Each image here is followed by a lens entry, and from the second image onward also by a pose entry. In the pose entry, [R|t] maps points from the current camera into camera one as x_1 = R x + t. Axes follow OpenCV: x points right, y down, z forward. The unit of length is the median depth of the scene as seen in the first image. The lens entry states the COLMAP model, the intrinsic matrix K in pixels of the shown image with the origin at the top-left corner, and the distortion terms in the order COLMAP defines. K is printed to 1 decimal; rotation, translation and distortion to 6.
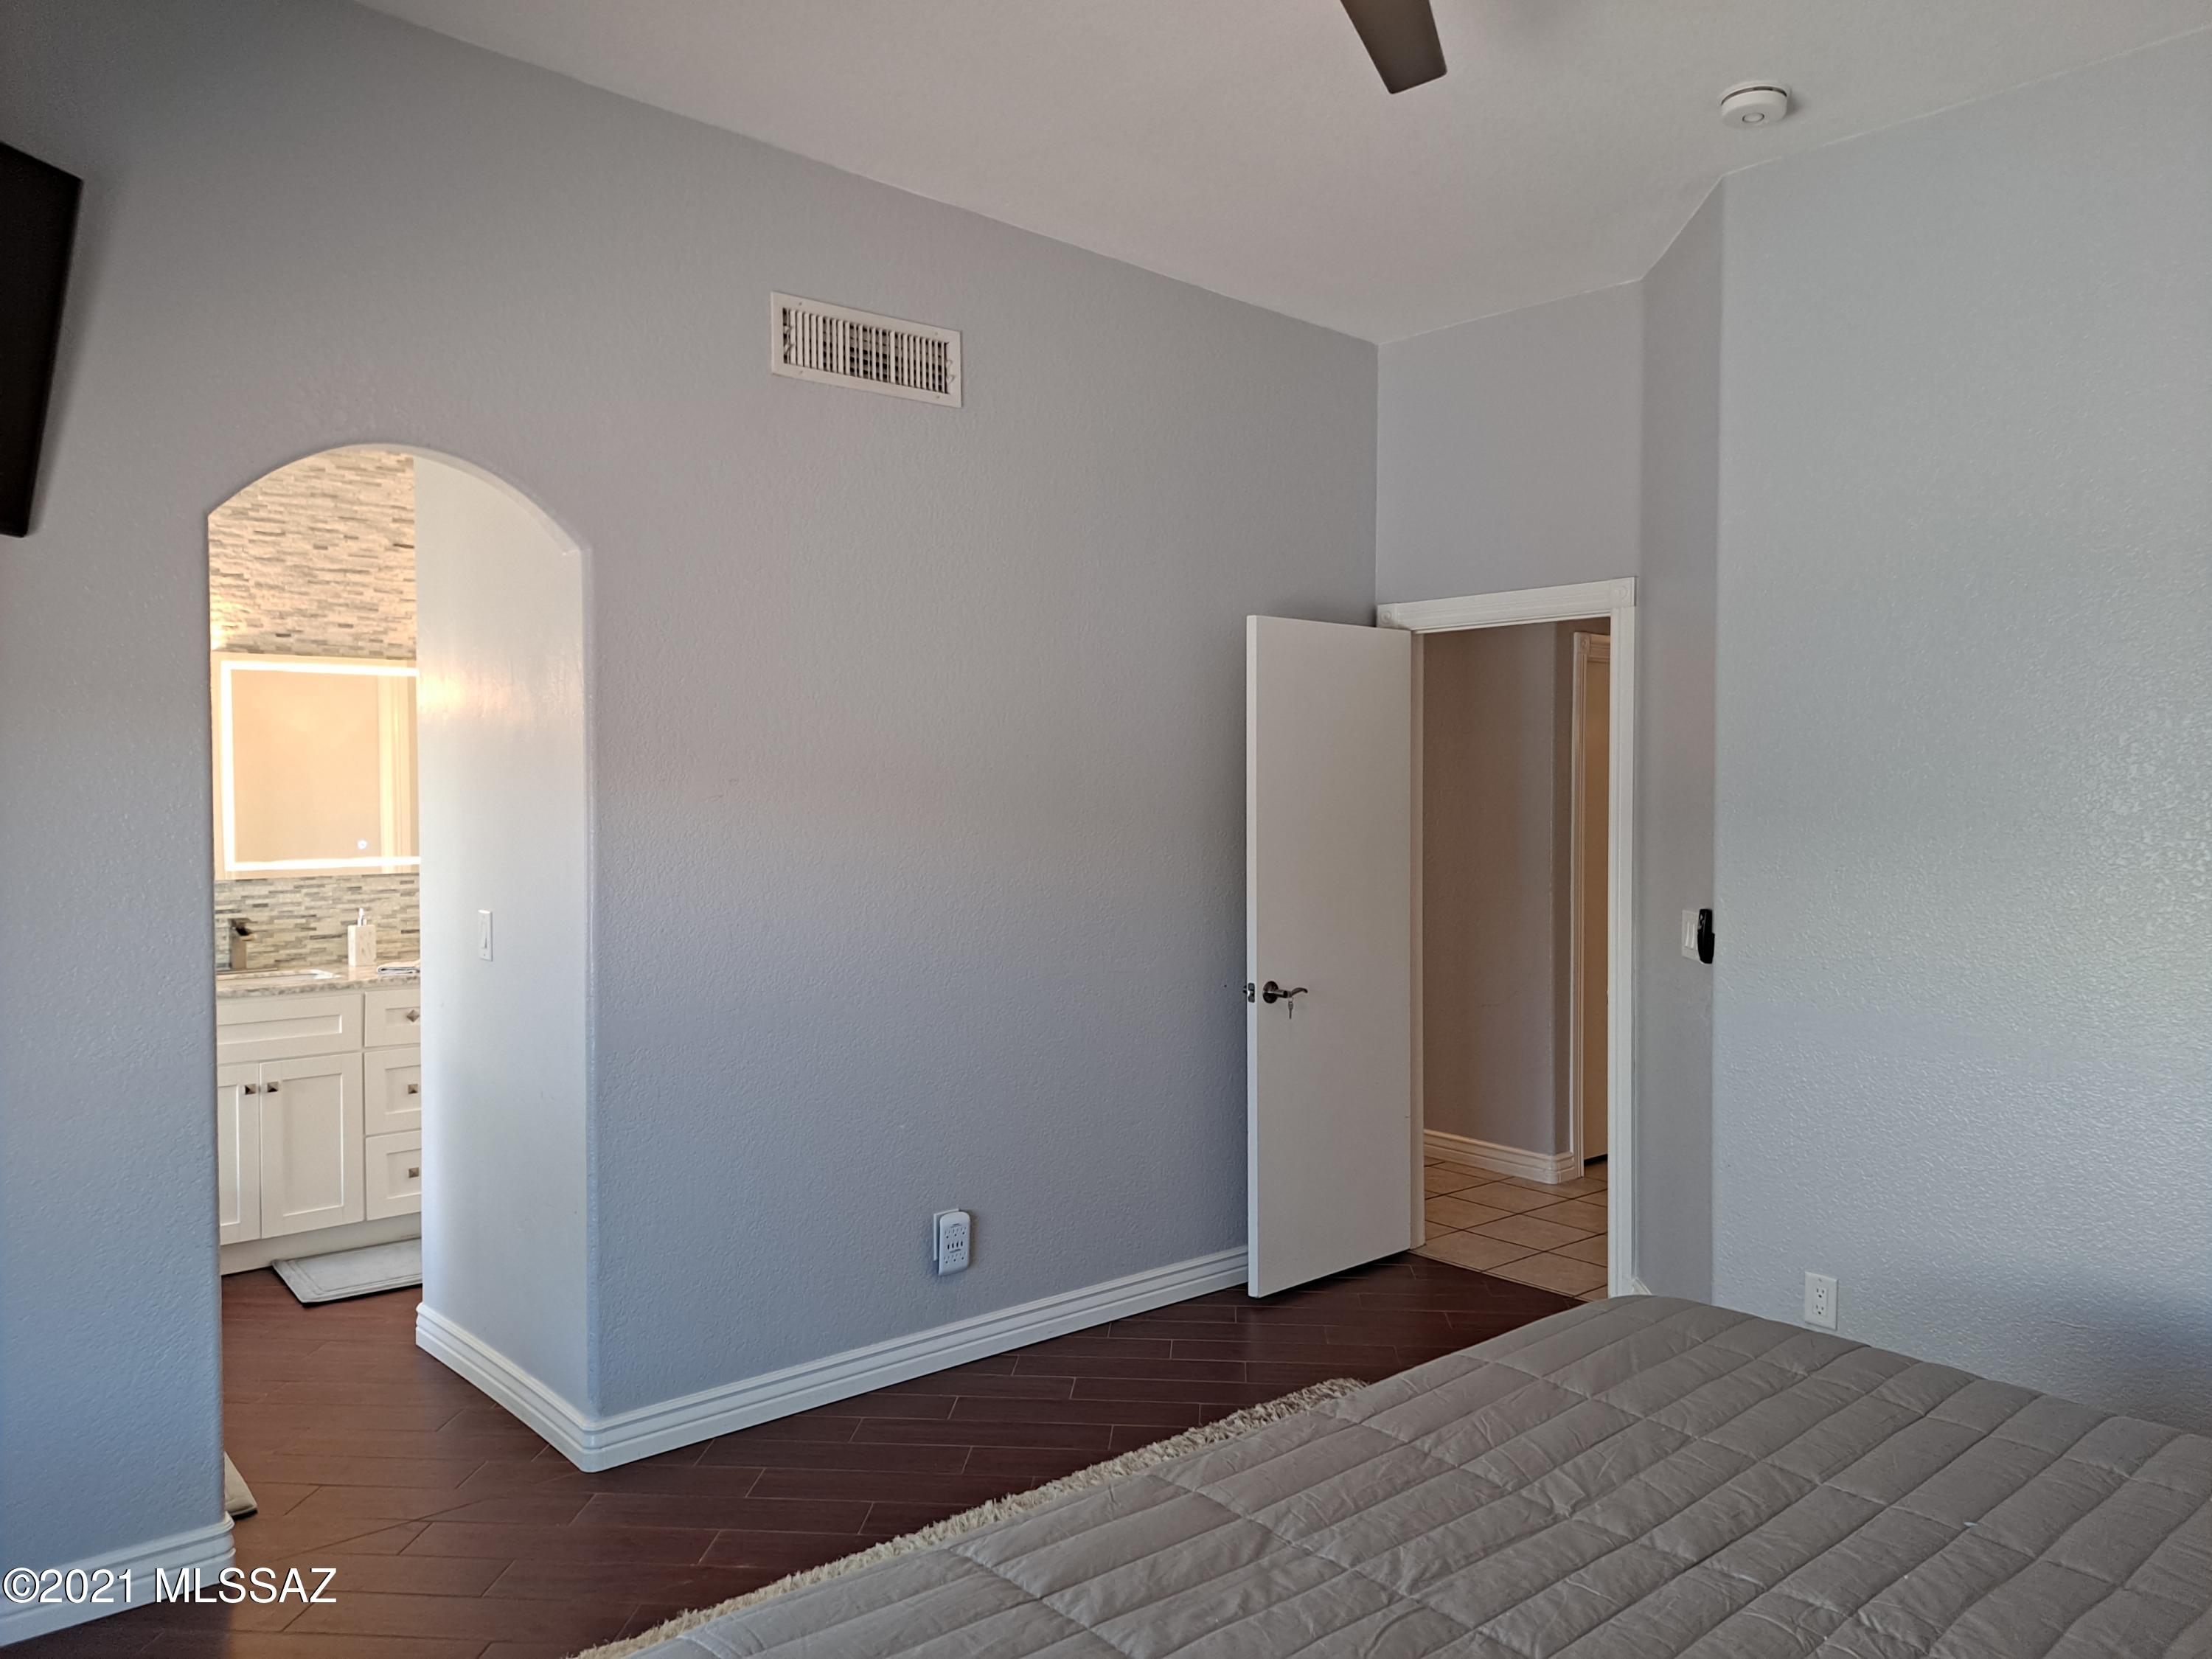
lens RADIAL K [[1623.7, 0, 1103.2], [0, 1623.7, 827.1], [0, 0, 1]] dist [0.060640, -0.068868]
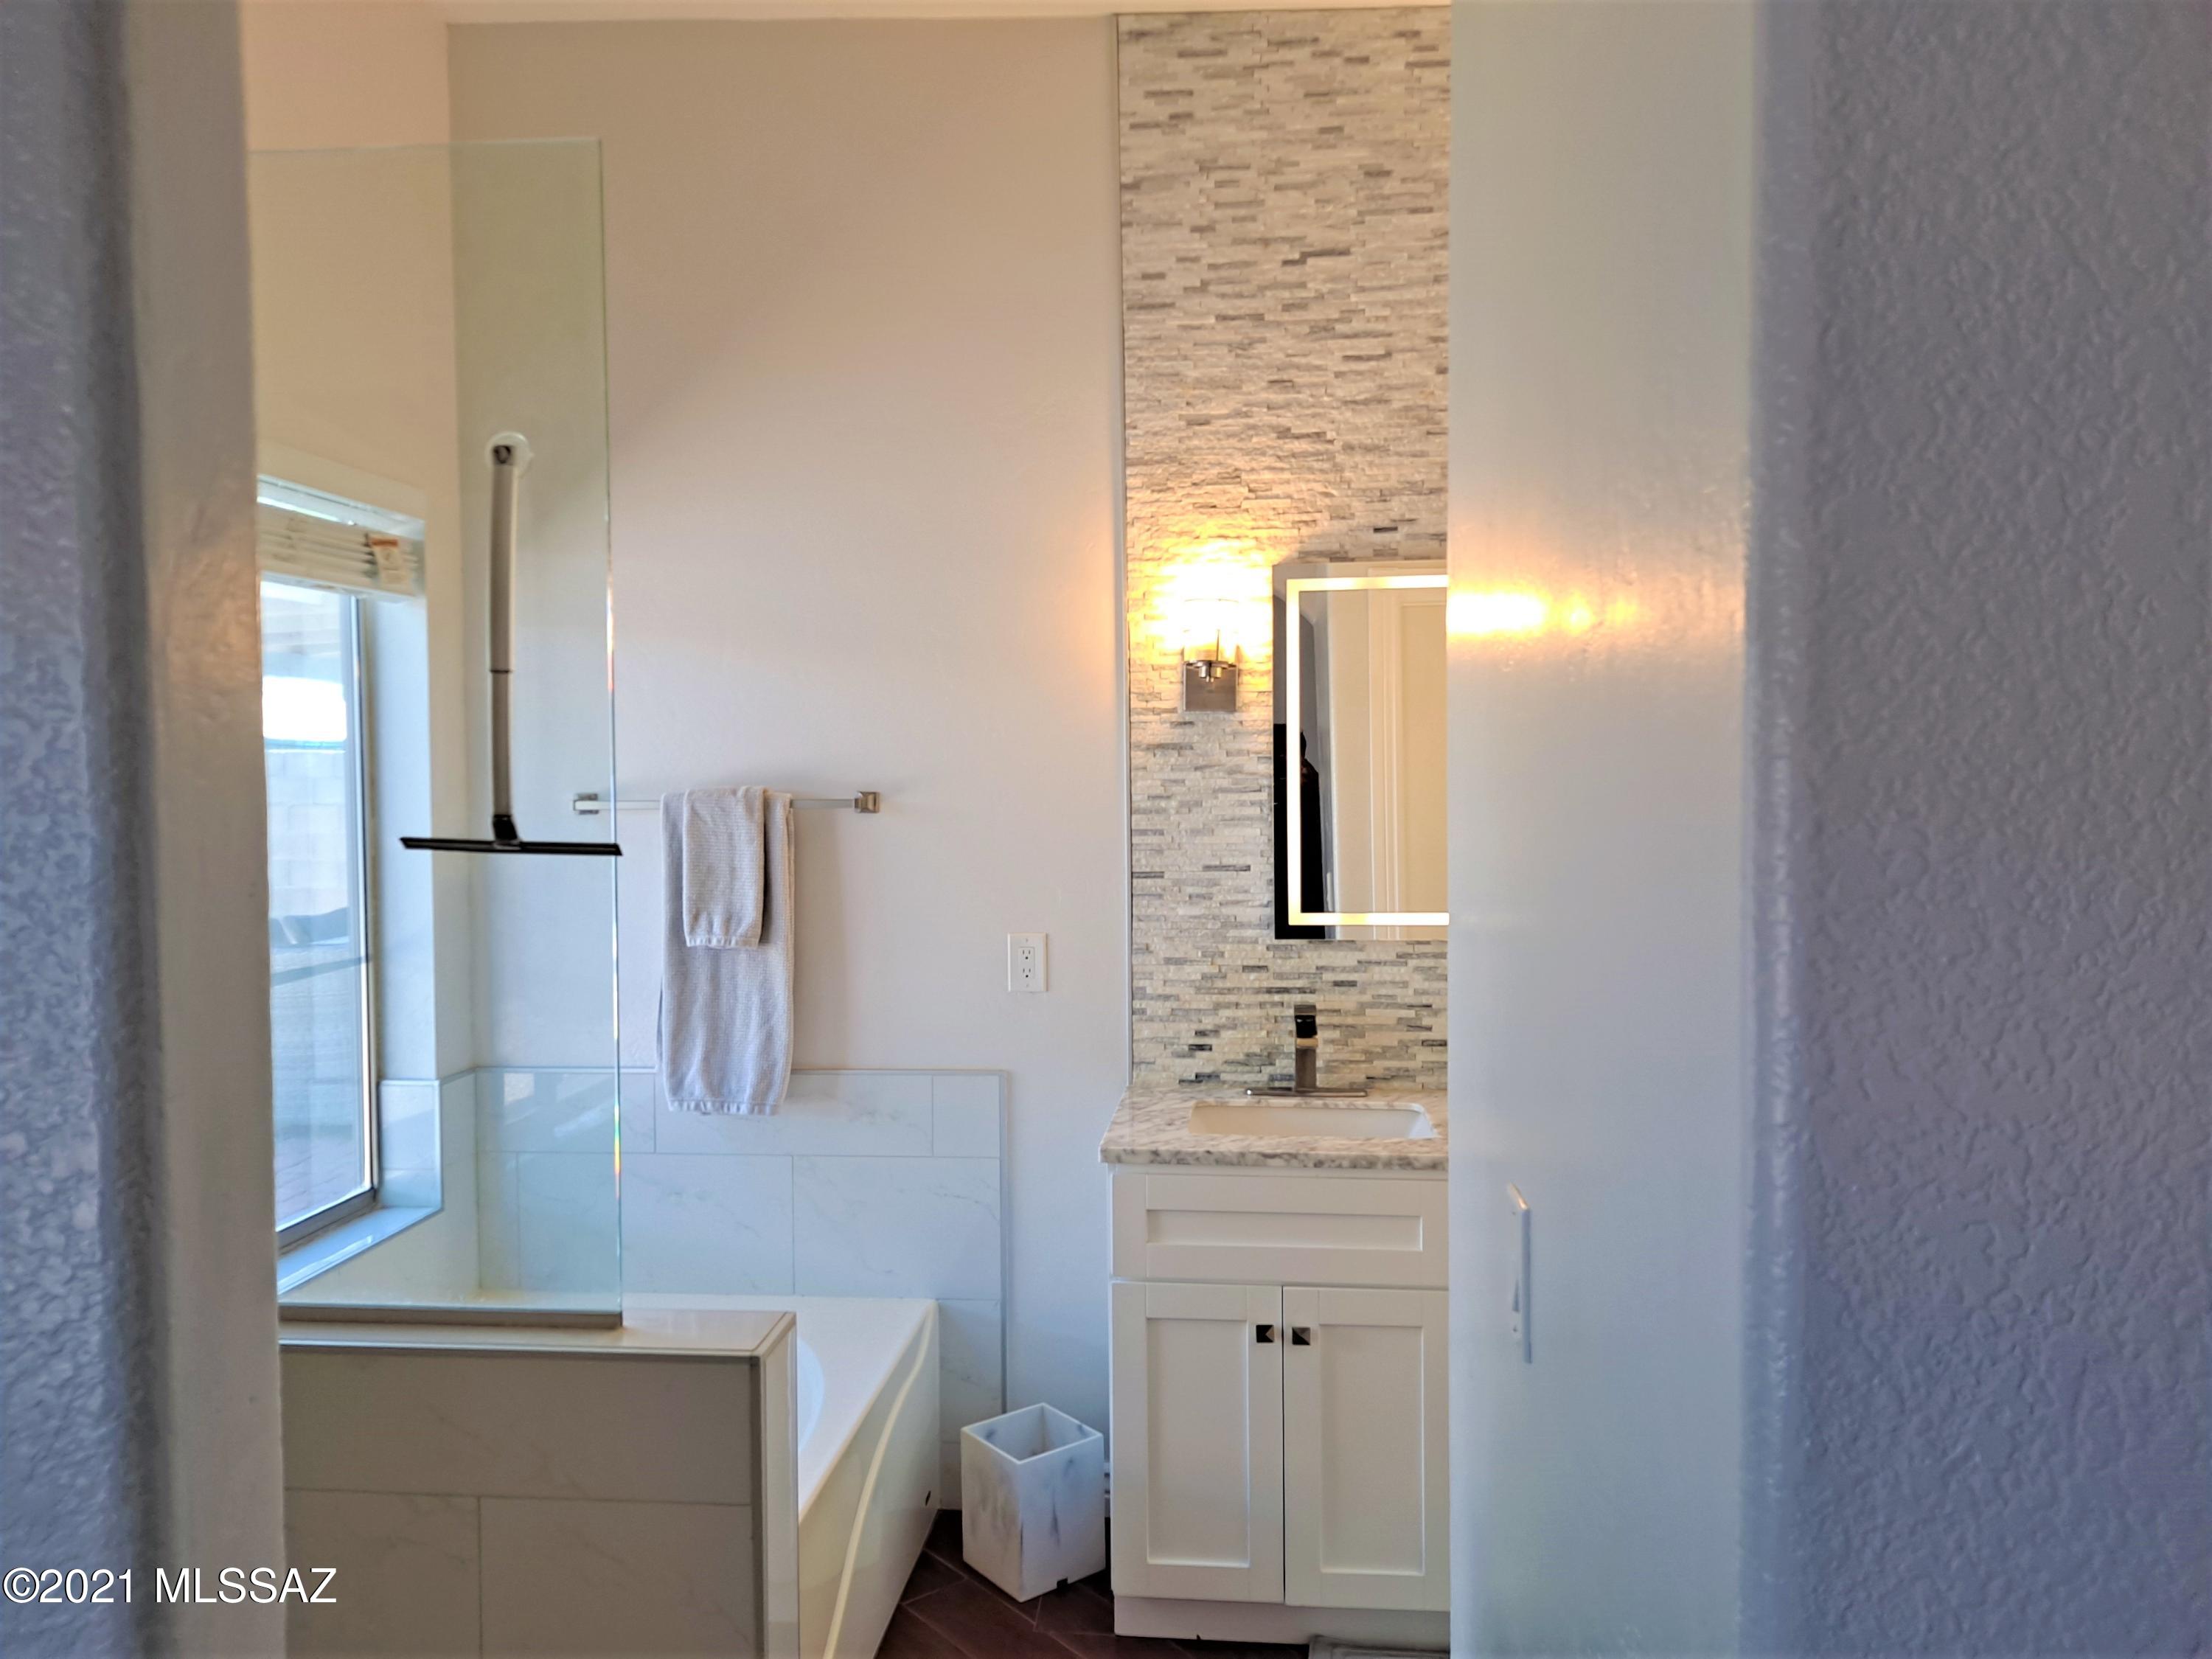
lens RADIAL K [[1599.5, 0, 1115.7], [0, 1599.5, 829.4], [0, 0, 1]] dist [0.075351, -0.098259]
pose [[0.693811, 0.021360, -0.719840, -0.150794], [-0.011220, 0.999759, 0.018852, -0.019132], [0.720070, -0.005003, 0.693883, 0.535971]]
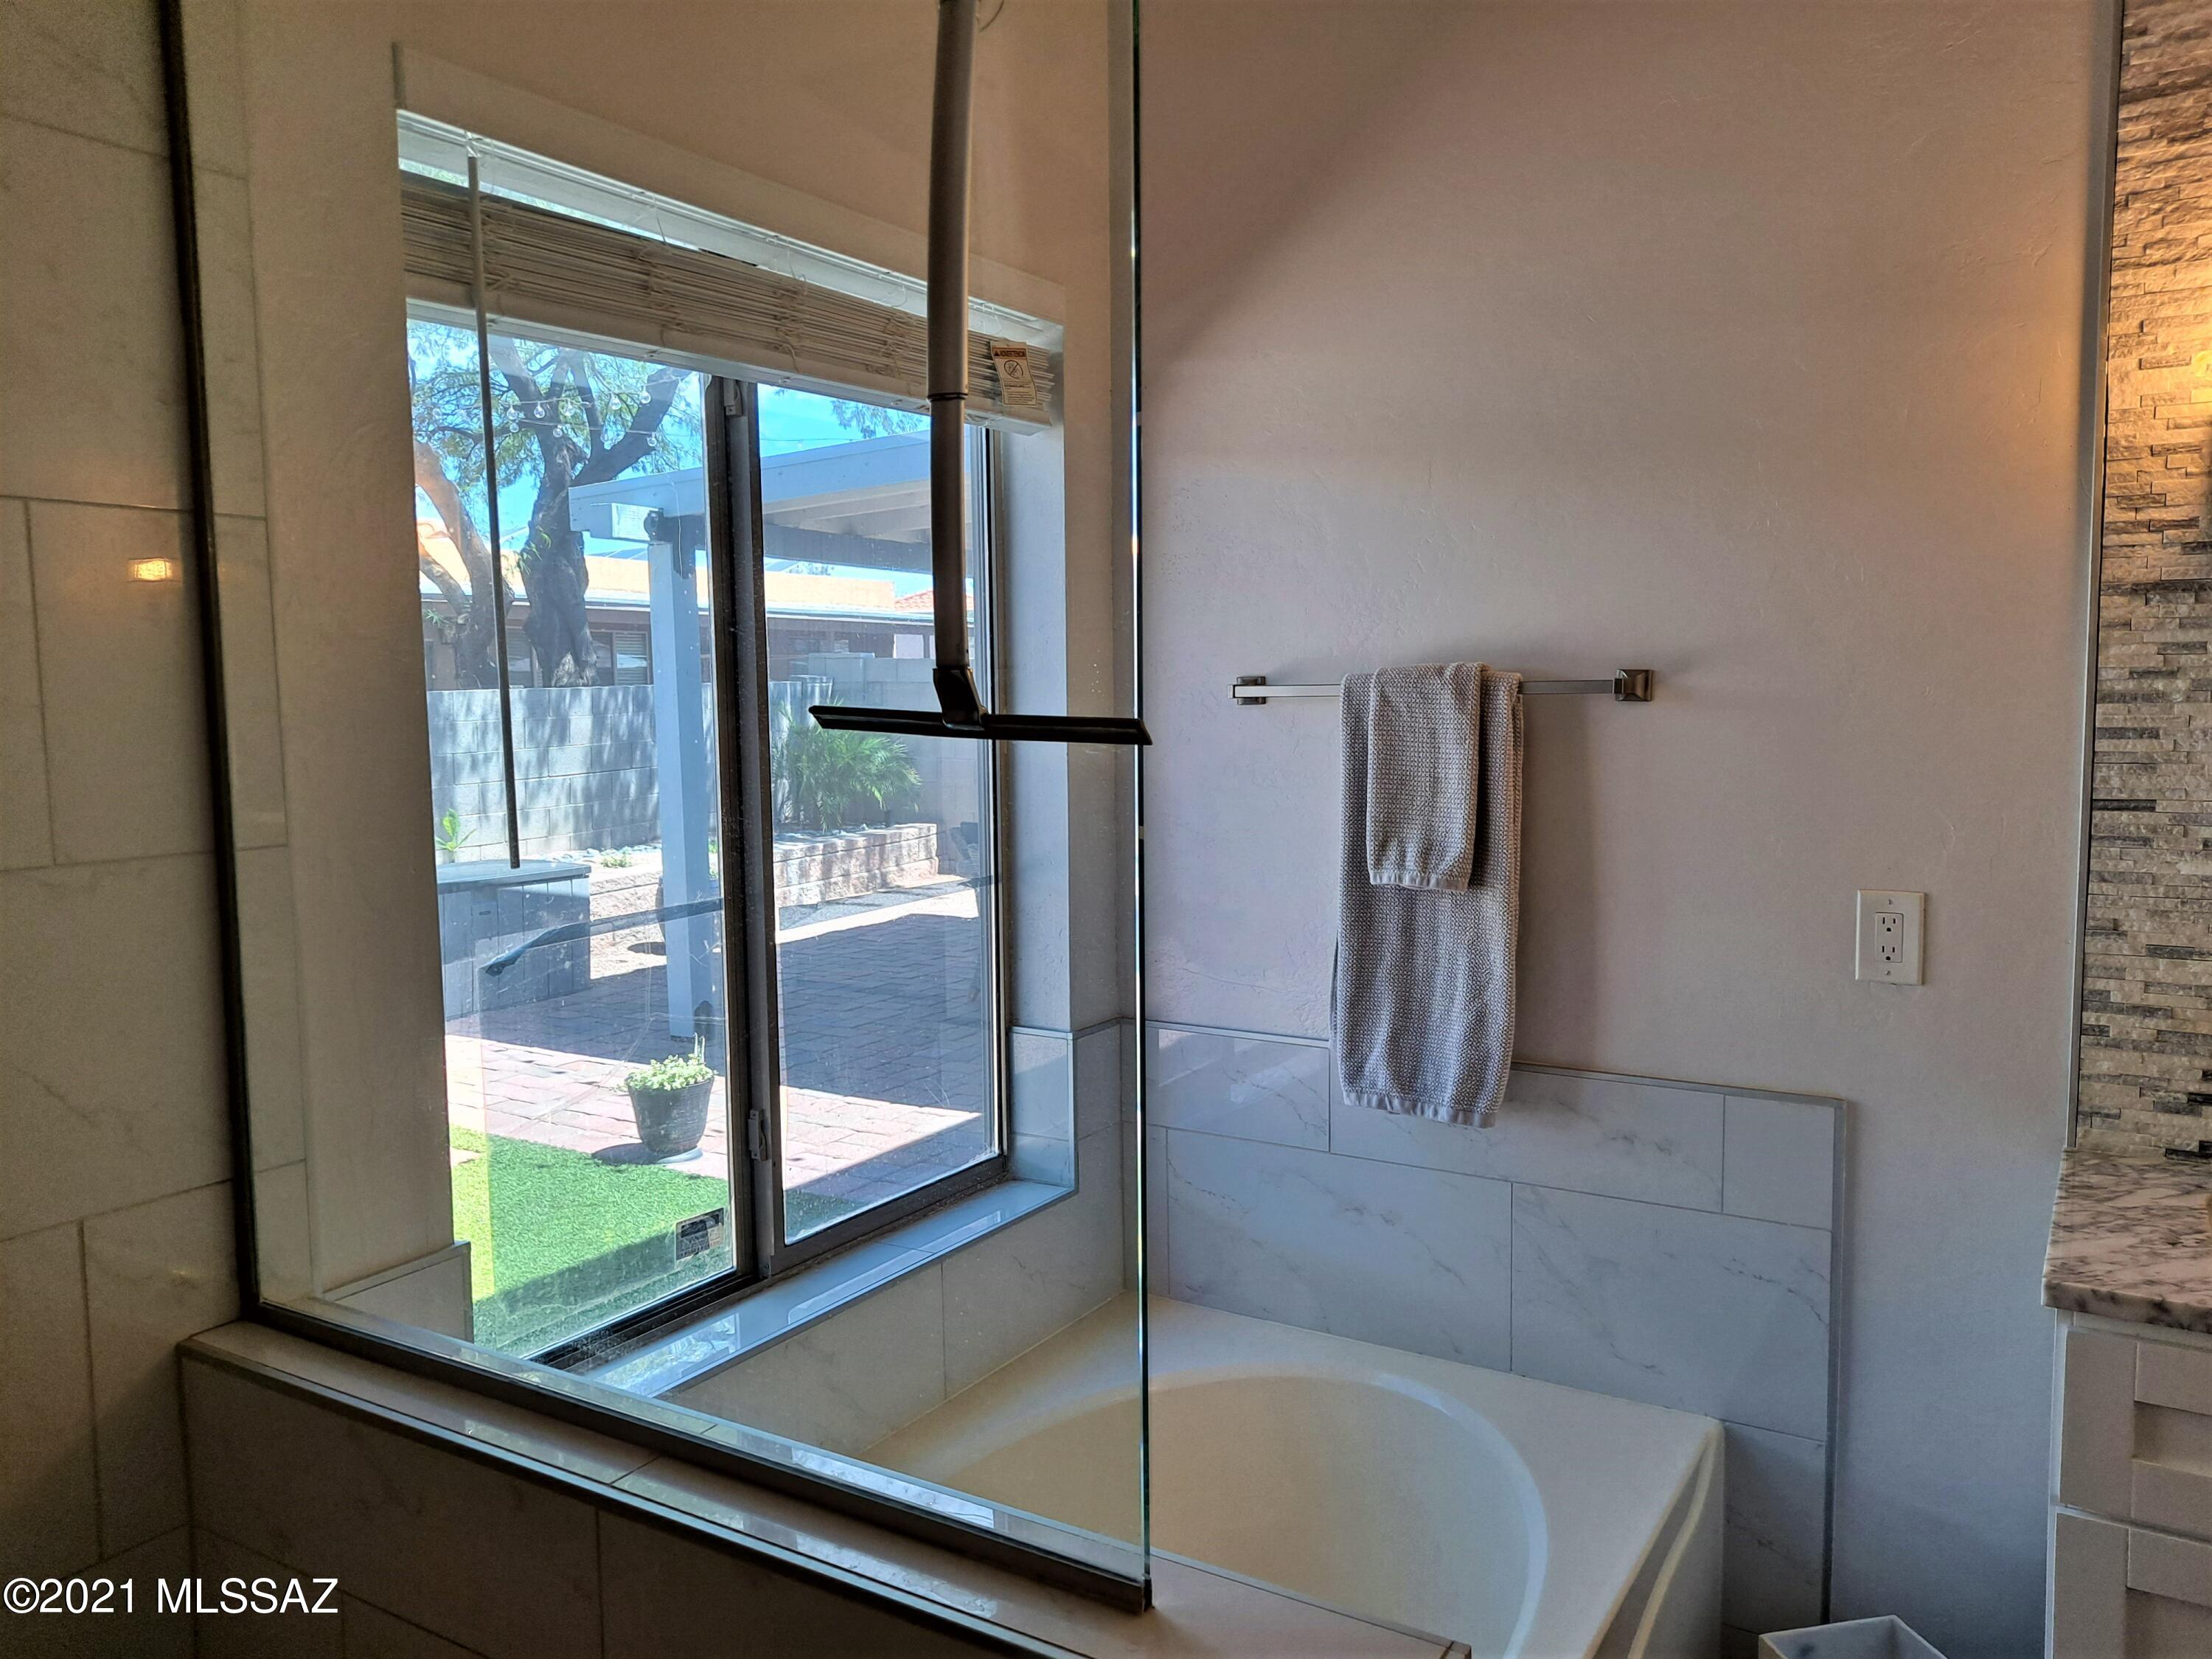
lens RADIAL K [[1651.9, 0, 1106.0], [0, 1651.9, 829.5], [0, 0, 1]] dist [0.031787, 0.002165]
pose [[0.303251, 0.078368, -0.949683, -0.292153], [-0.014341, 0.996875, 0.077683, -0.010927], [0.952803, -0.009938, 0.303427, 0.634209]]
